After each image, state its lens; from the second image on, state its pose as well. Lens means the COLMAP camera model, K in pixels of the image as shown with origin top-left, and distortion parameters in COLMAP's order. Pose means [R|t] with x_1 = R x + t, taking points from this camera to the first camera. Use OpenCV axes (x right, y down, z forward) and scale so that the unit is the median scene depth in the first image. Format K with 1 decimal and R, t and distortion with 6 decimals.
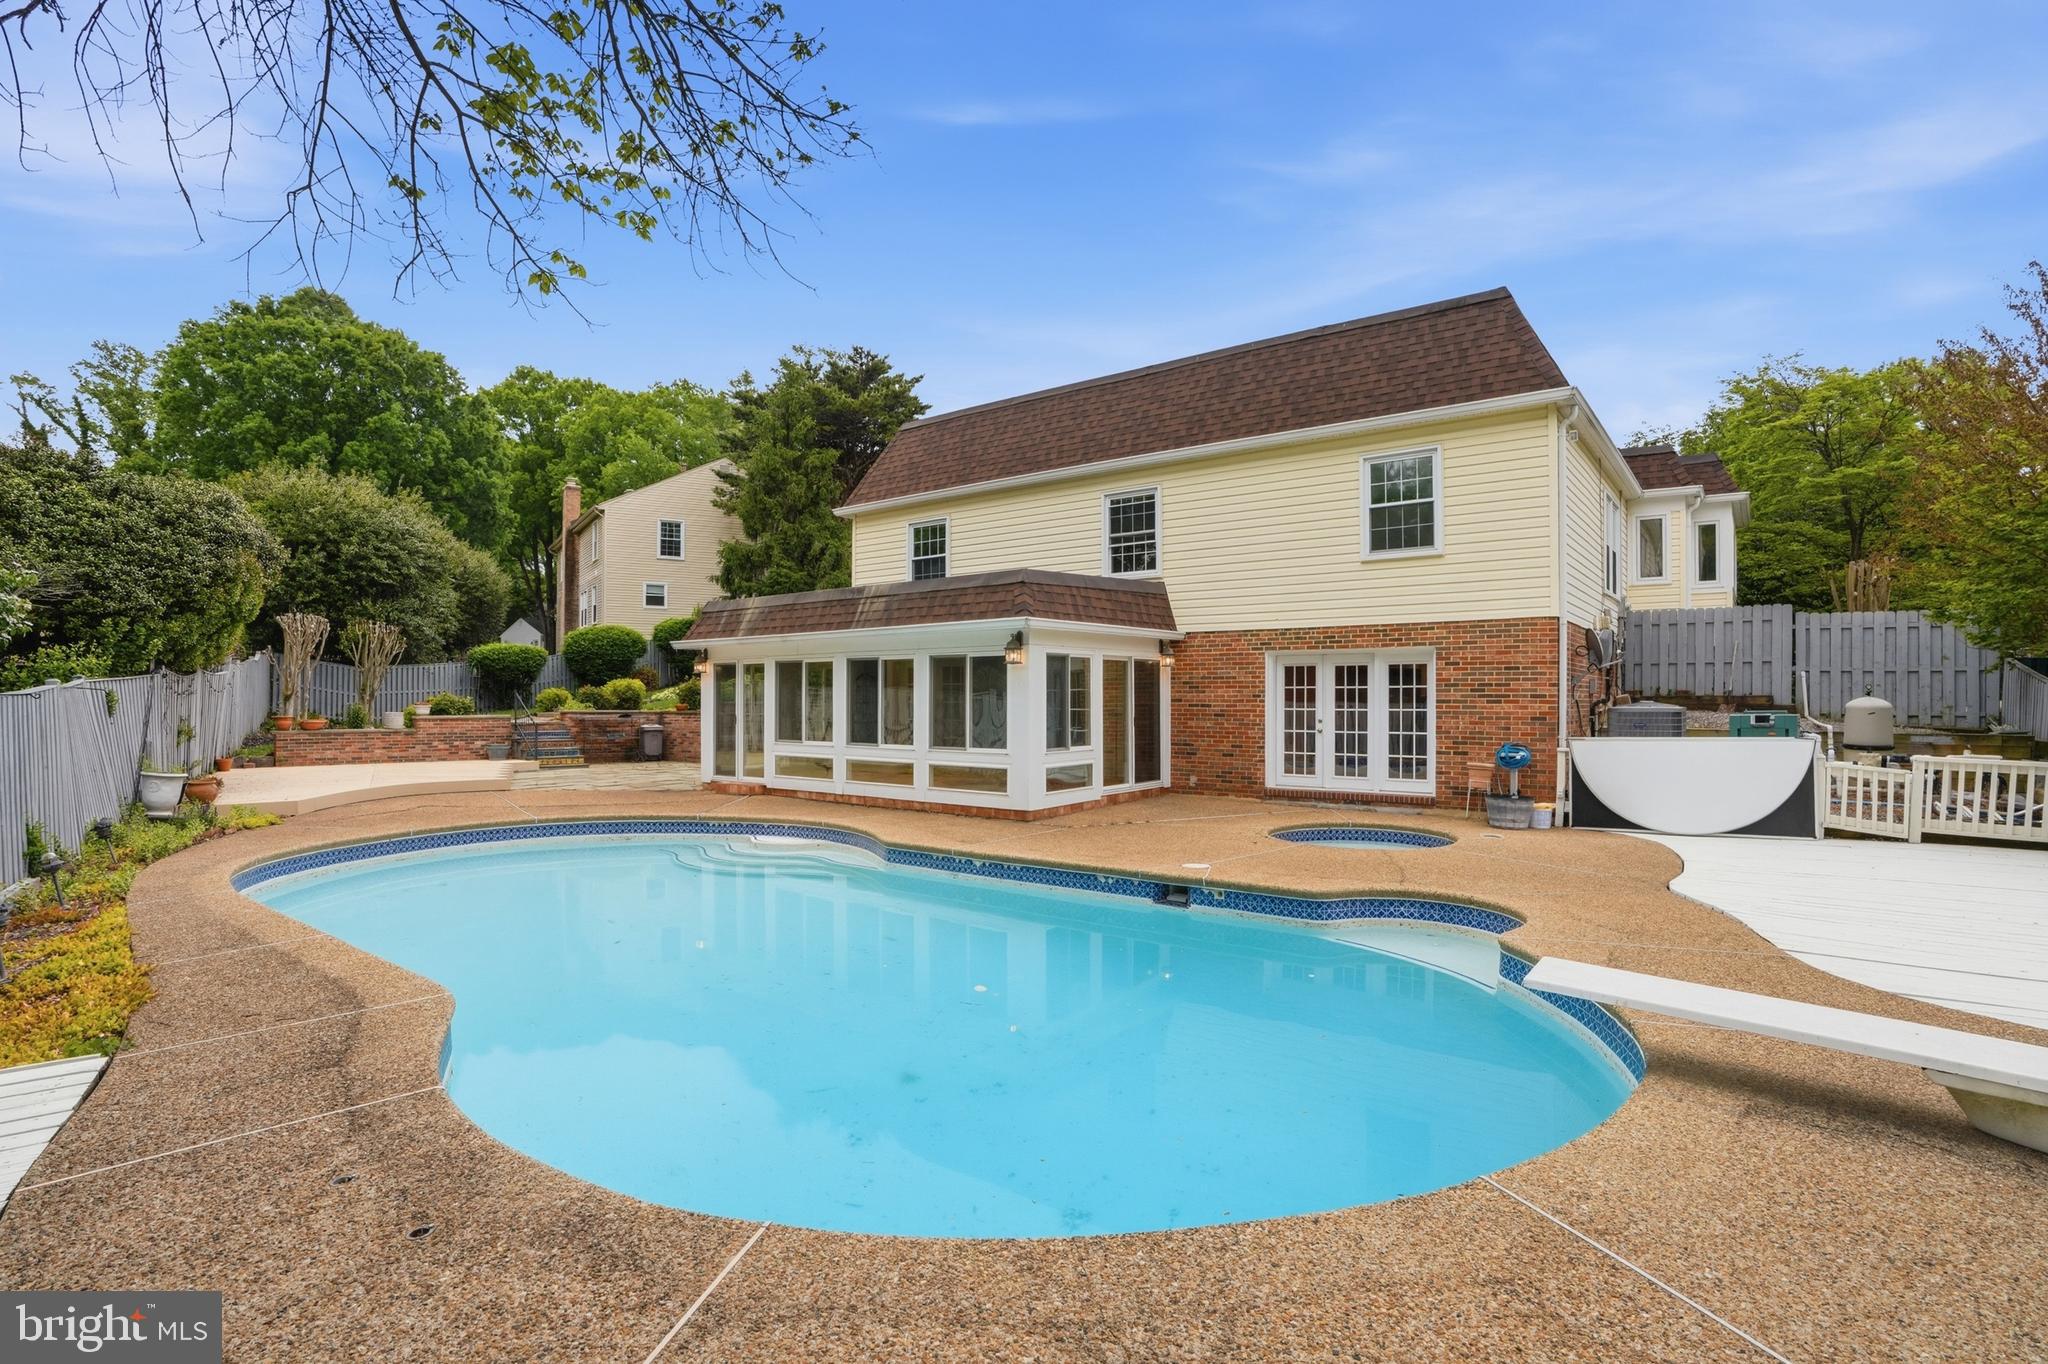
lens RADIAL K [[1007.2, 0, 1033.9], [0, 1007.2, 677.8], [0, 0, 1]] dist [-0.064335, 0.032919]
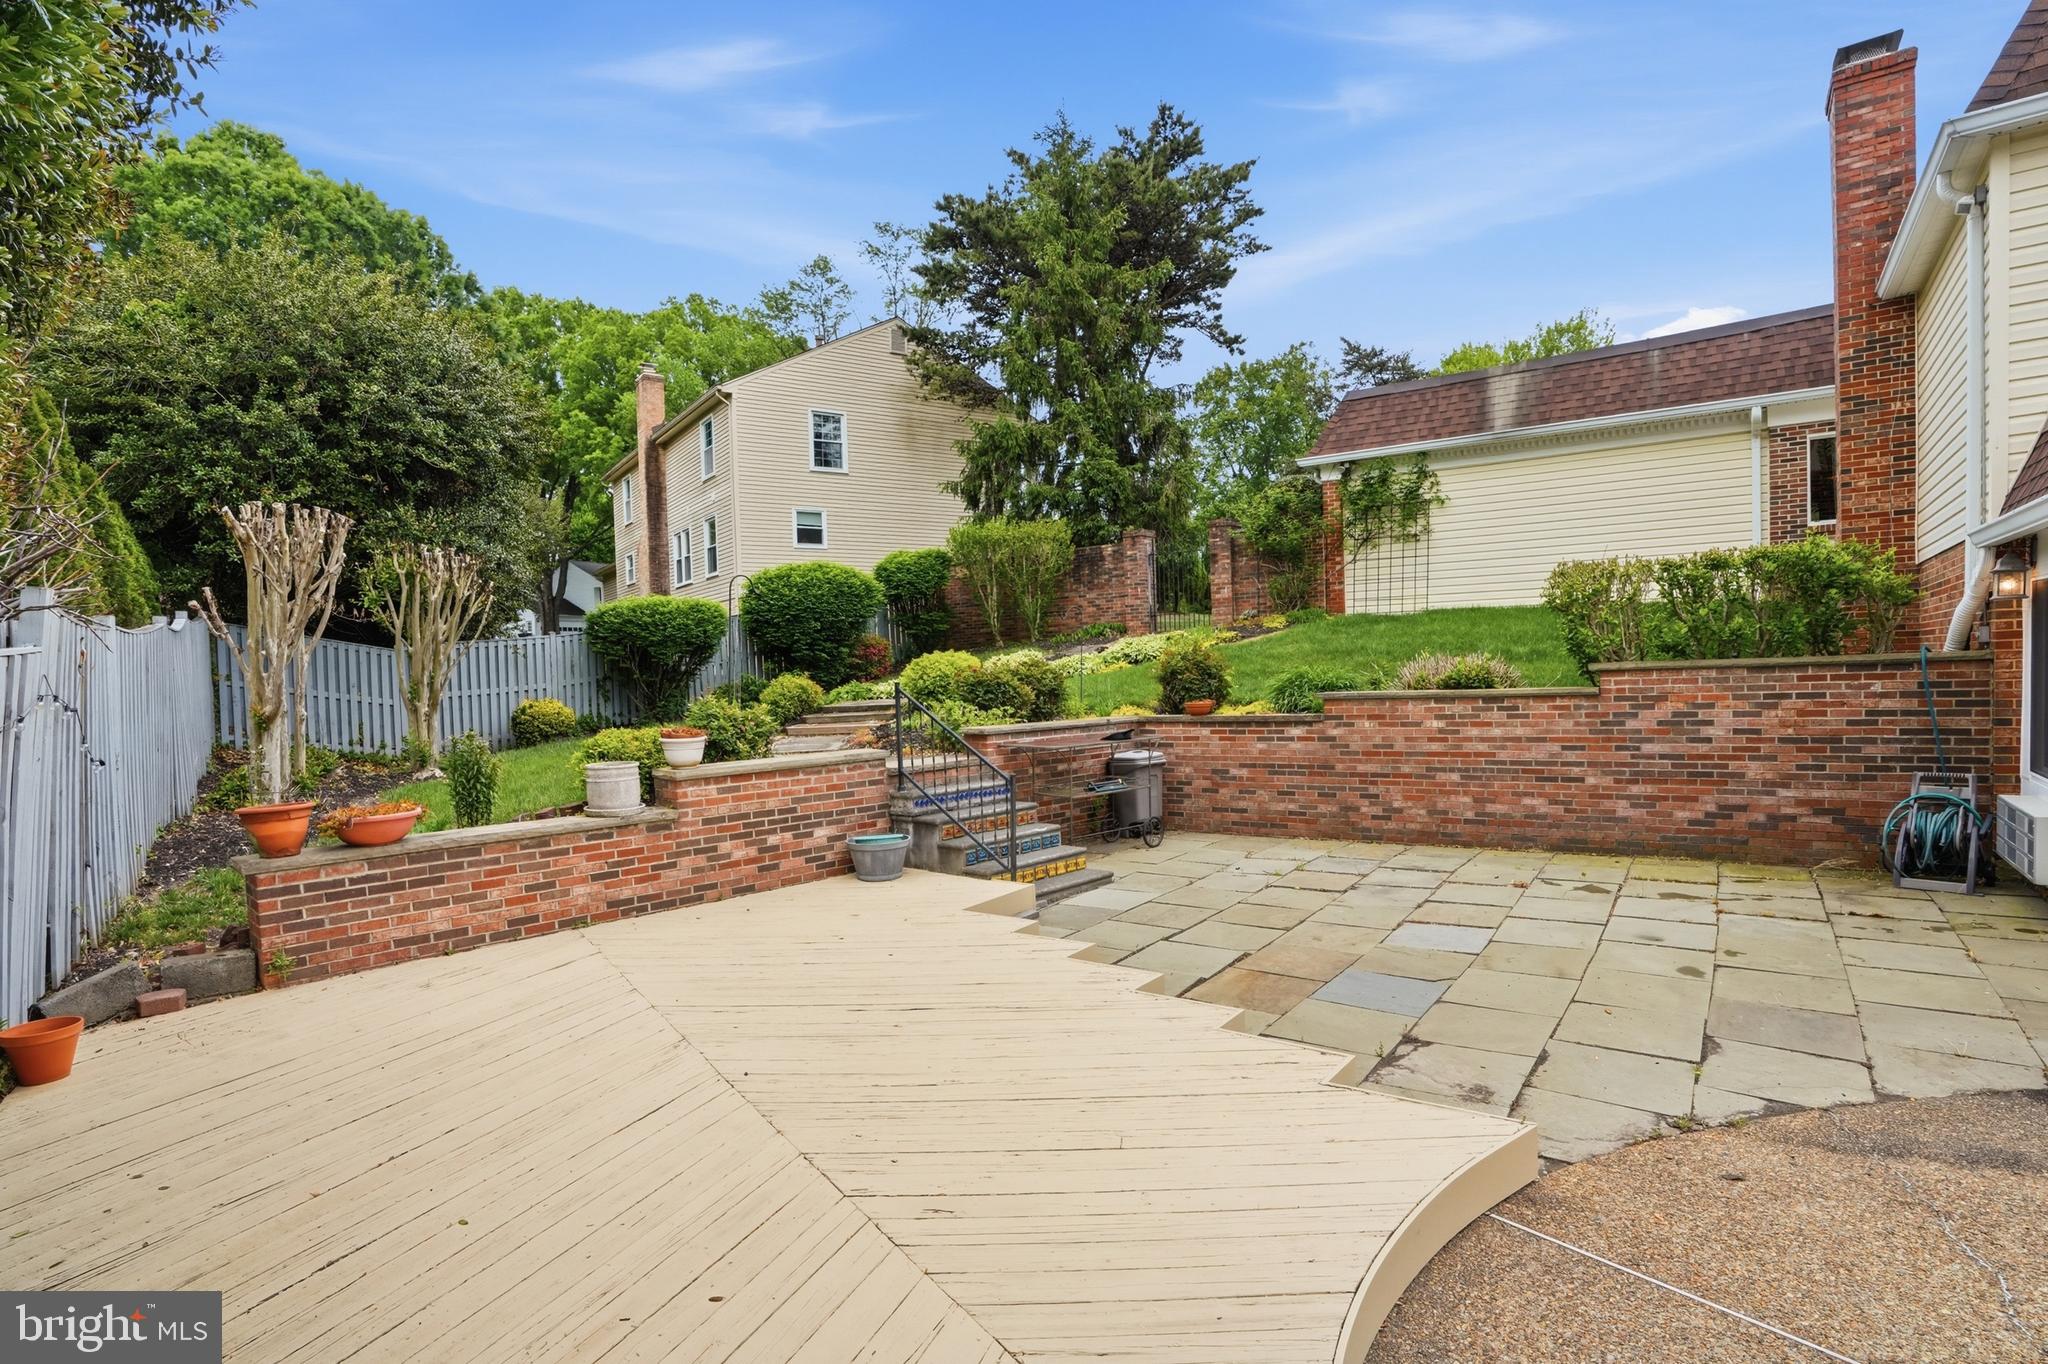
lens RADIAL K [[841.9, 0, 856.0], [0, 841.9, 687.0], [0, 0, 1]] dist [-0.012421, 0.000106]
pose [[0.999401, -0.034615, 0.000380, -0.708795], [0.034578, 0.998727, 0.036736, 0.003098], [-0.001651, -0.036701, 0.999325, 0.901379]]
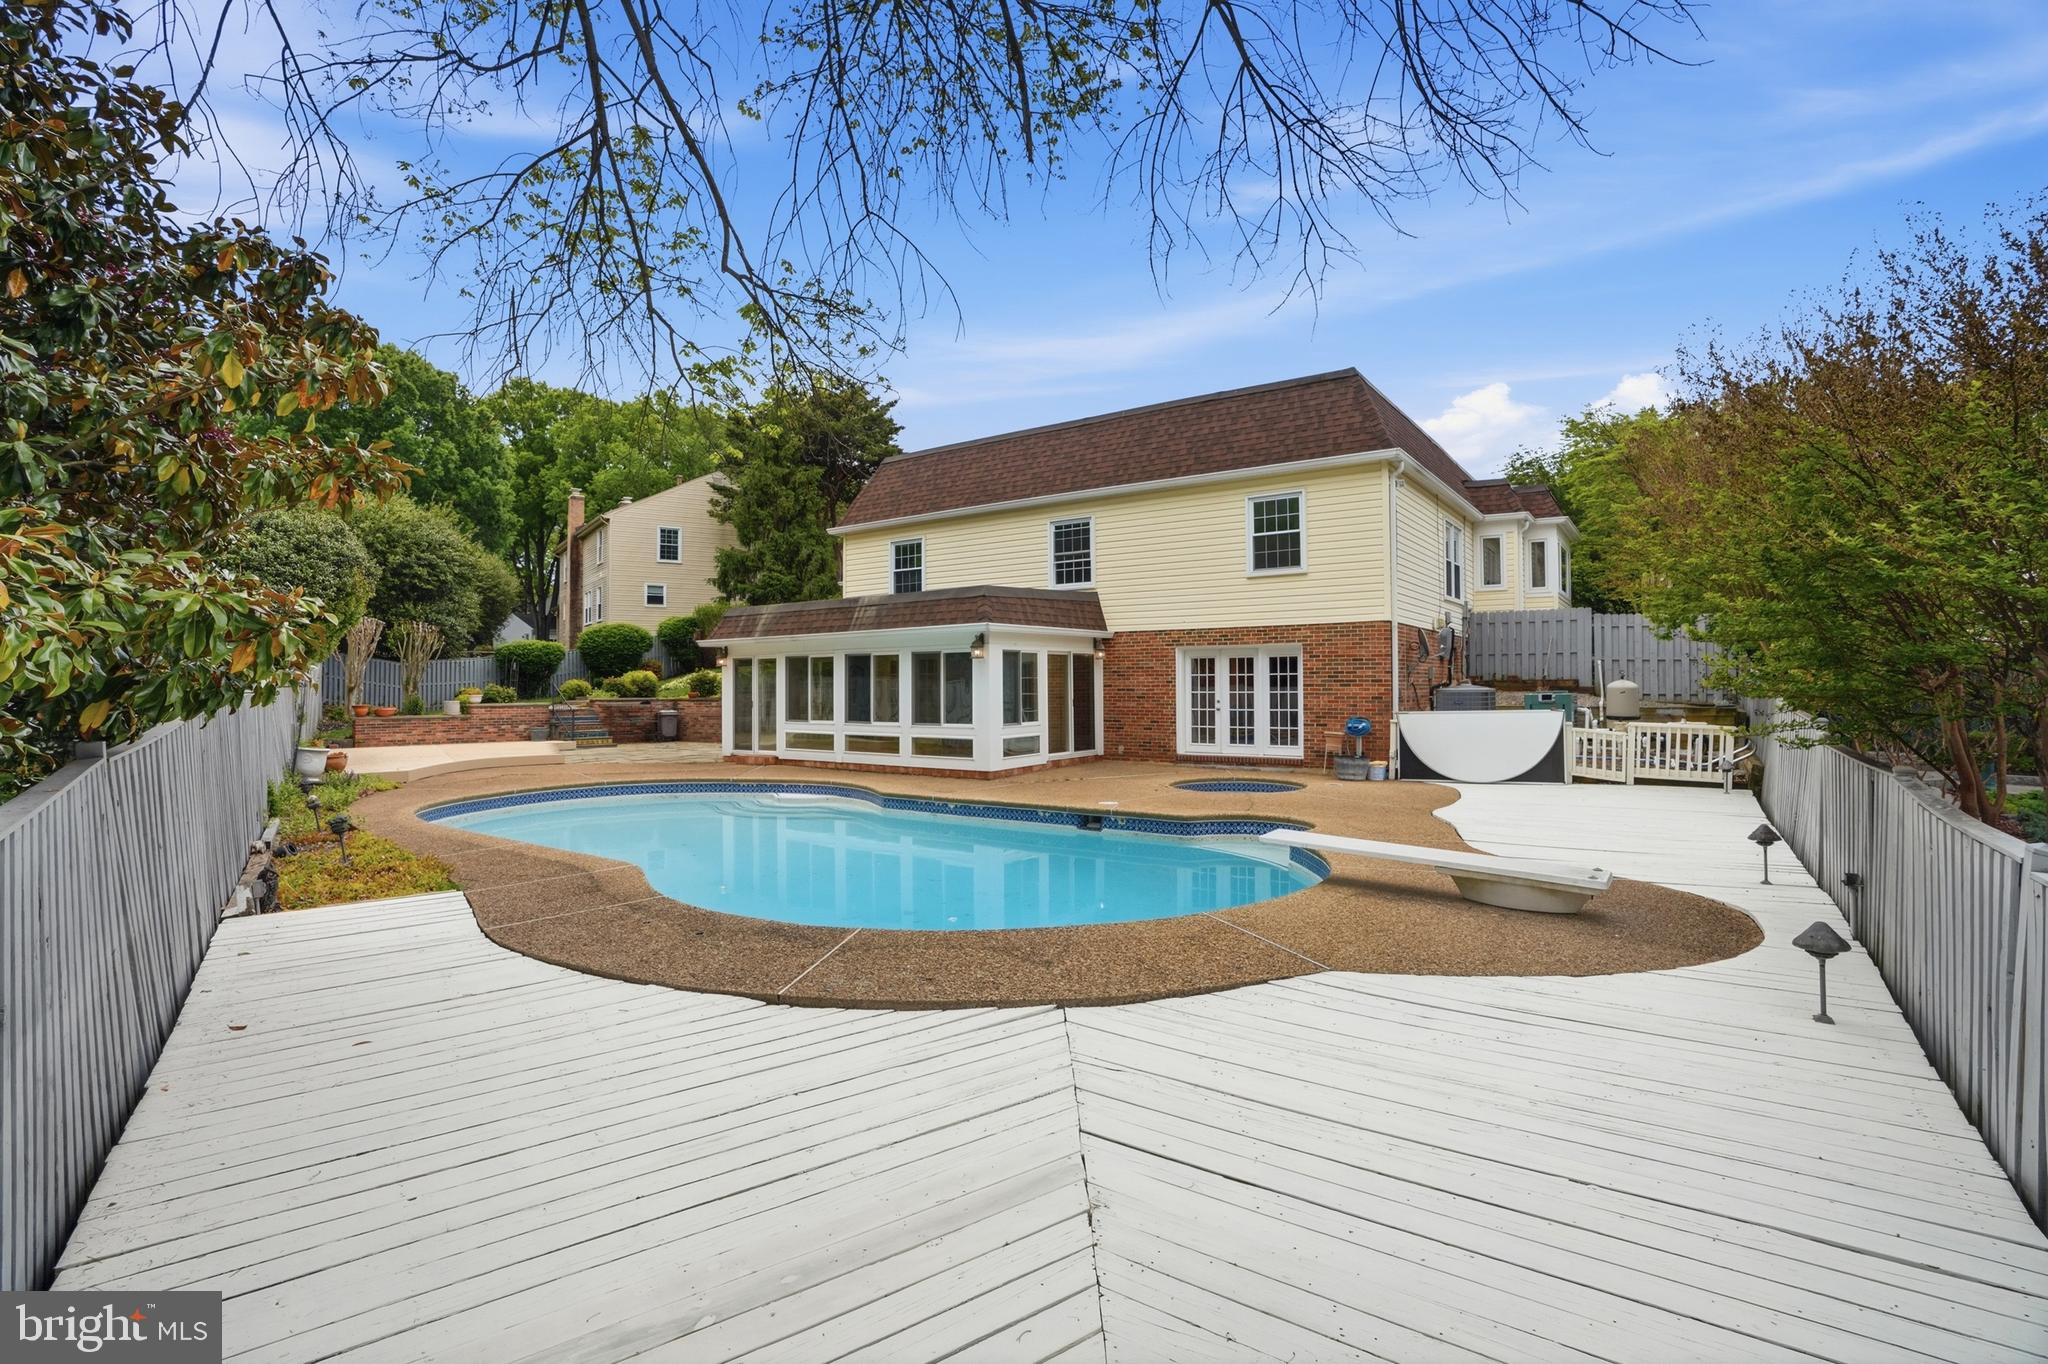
lens RADIAL K [[1007.2, 0, 1033.9], [0, 1007.2, 677.8], [0, 0, 1]] dist [-0.064335, 0.032919]
pose [[0.999428, -0.006309, 0.033215, 0.007693], [0.005908, 0.999909, 0.012146, -0.003569], [-0.033289, -0.011943, 0.999374, -0.251212]]
